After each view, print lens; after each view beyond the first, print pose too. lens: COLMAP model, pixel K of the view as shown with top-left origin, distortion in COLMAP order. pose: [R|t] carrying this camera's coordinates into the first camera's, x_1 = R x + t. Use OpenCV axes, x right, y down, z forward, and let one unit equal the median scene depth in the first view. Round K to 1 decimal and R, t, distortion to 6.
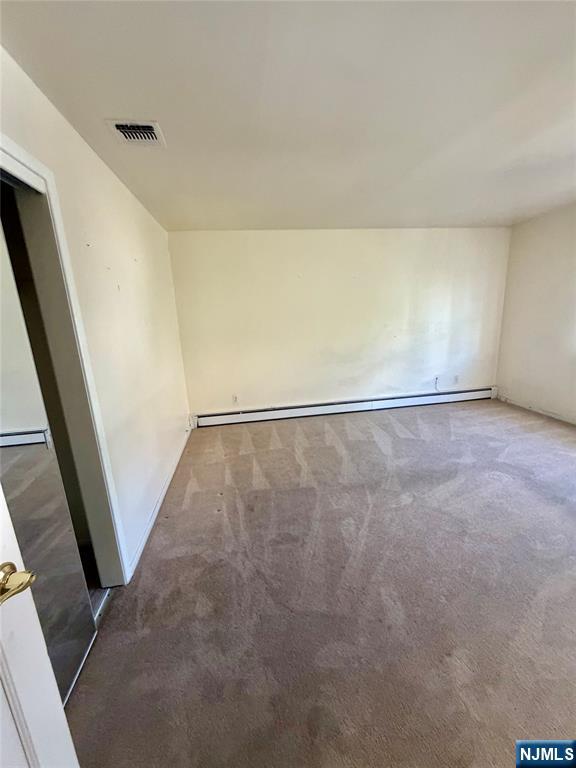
lens RADIAL K [[308.2, 0, 288.9], [0, 308.2, 383.6], [0, 0, 1]] dist [-0.002478, -0.000804]
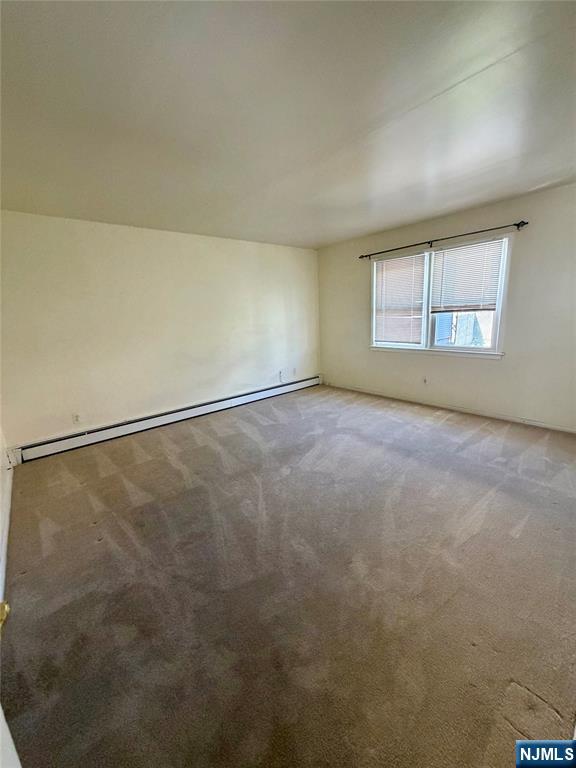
lens RADIAL K [[308.2, 0, 289.3], [0, 308.2, 384.7], [0, 0, 1]] dist [-0.002478, -0.000804]
pose [[0.850836, -0.111754, 0.513410, -0.153629], [0.124235, 0.992202, 0.010087, 0.035709], [-0.510533, 0.055201, 0.858084, -0.026675]]
